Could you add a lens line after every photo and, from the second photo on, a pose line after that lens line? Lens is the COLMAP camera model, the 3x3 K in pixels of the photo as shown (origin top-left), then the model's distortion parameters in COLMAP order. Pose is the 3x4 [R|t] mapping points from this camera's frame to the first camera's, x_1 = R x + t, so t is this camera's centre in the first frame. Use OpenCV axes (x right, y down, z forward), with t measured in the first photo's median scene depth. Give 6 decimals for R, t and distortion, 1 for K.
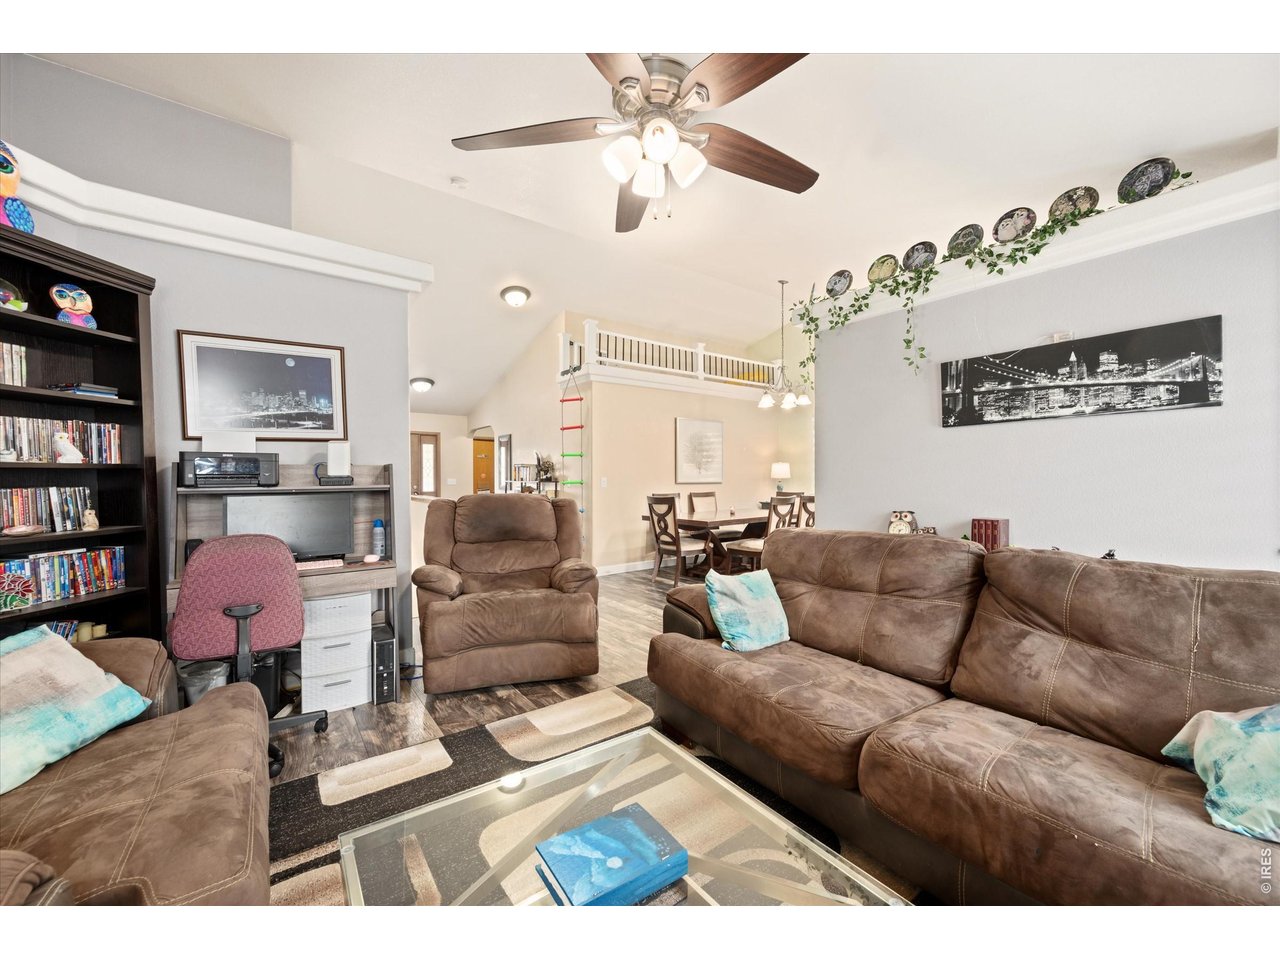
lens RADIAL K [[499.2, 0, 642.4], [0, 499.2, 475.0], [0, 0, 1]] dist [-0.002276, 0.000298]
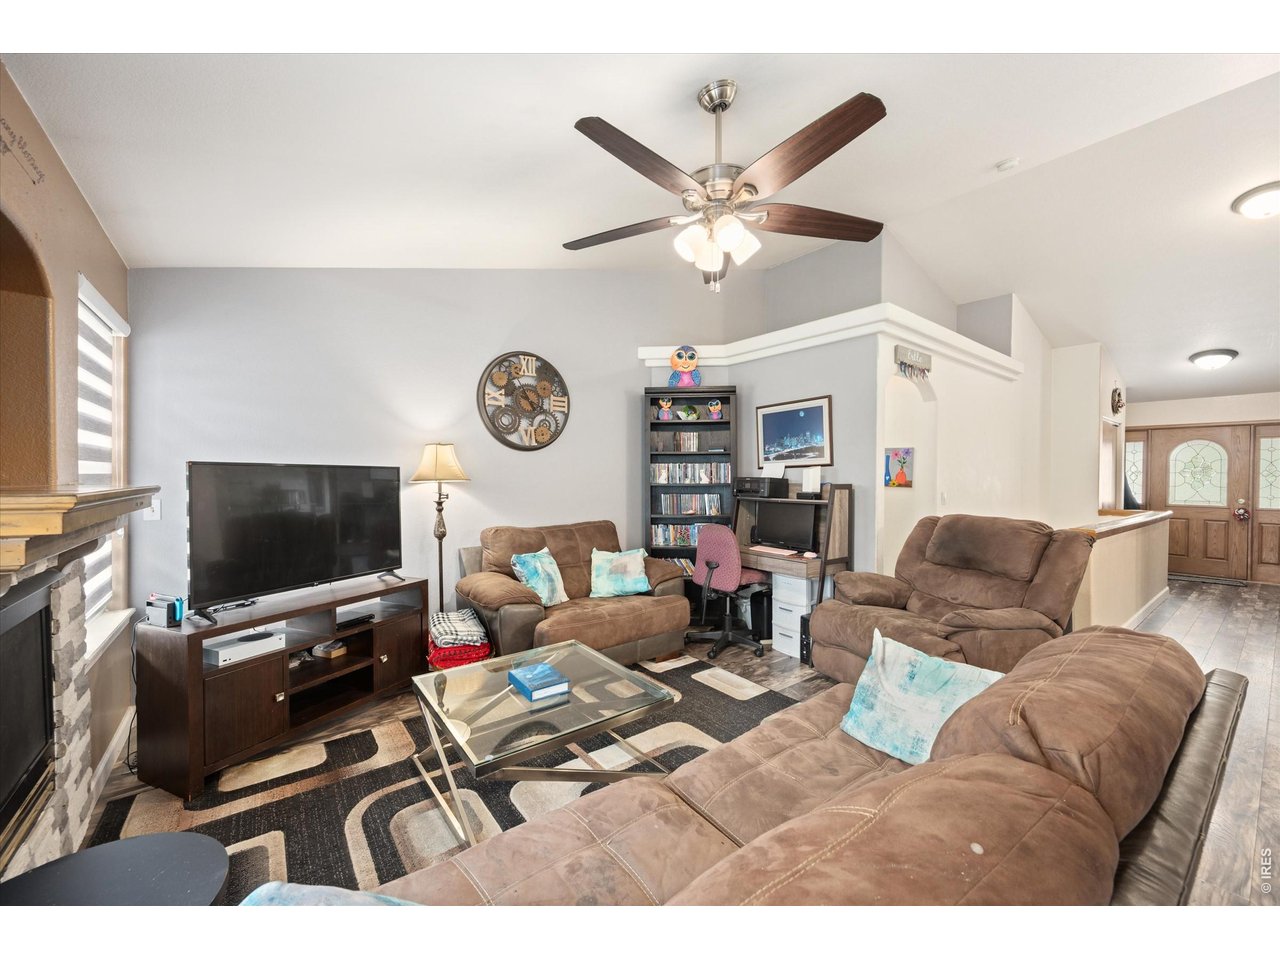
lens RADIAL K [[499.2, 0, 639.1], [0, 499.2, 484.2], [0, 0, 1]] dist [-0.002276, 0.000298]
pose [[0.004744, 0.021993, -0.999747, 0.811366], [-0.003395, 0.999753, 0.021977, -0.052584], [0.999983, 0.003290, 0.004818, 0.551041]]
